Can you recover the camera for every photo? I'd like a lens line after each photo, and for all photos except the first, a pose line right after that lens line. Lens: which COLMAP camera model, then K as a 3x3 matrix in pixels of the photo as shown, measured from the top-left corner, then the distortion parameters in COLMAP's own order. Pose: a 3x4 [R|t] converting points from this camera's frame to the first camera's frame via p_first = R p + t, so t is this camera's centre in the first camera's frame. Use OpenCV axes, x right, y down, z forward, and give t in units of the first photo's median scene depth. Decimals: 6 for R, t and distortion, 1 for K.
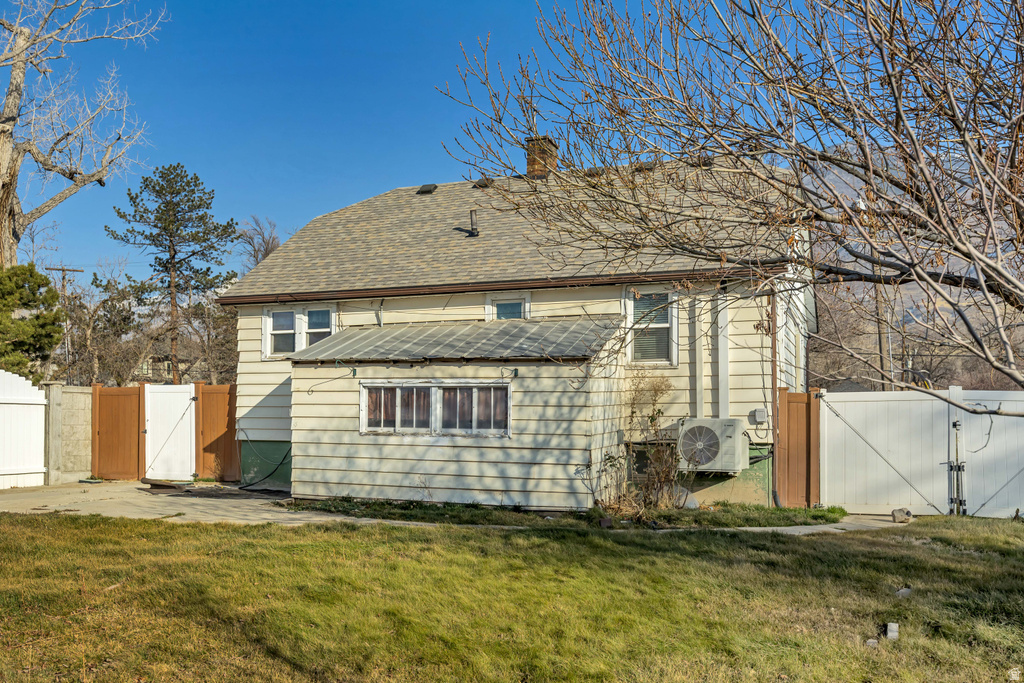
lens RADIAL K [[986.0, 0, 512.0], [0, 986.0, 341.5], [0, 0, 1]] dist [0.000148, 0.000260]
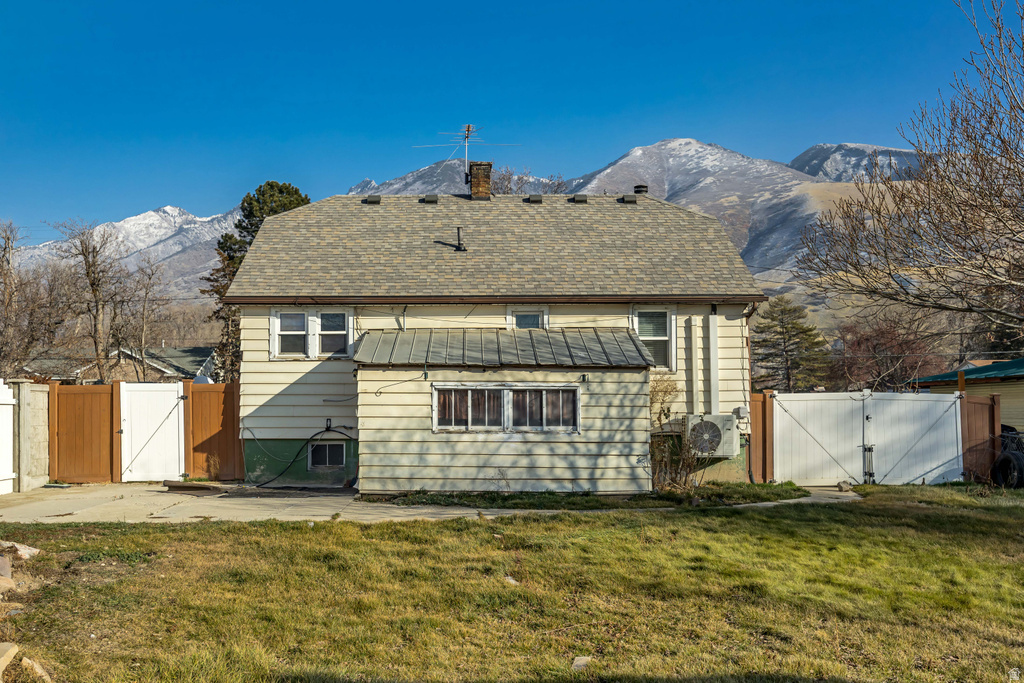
lens RADIAL K [[902.5, 0, 512.0], [0, 902.5, 341.5], [0, 0, 1]] dist [0.006642, 0.002755]
pose [[0.916066, 0.021273, 0.400462, -0.479268], [-0.025977, 0.999643, 0.006321, -0.015193], [-0.400185, -0.016193, 0.916291, 0.053987]]
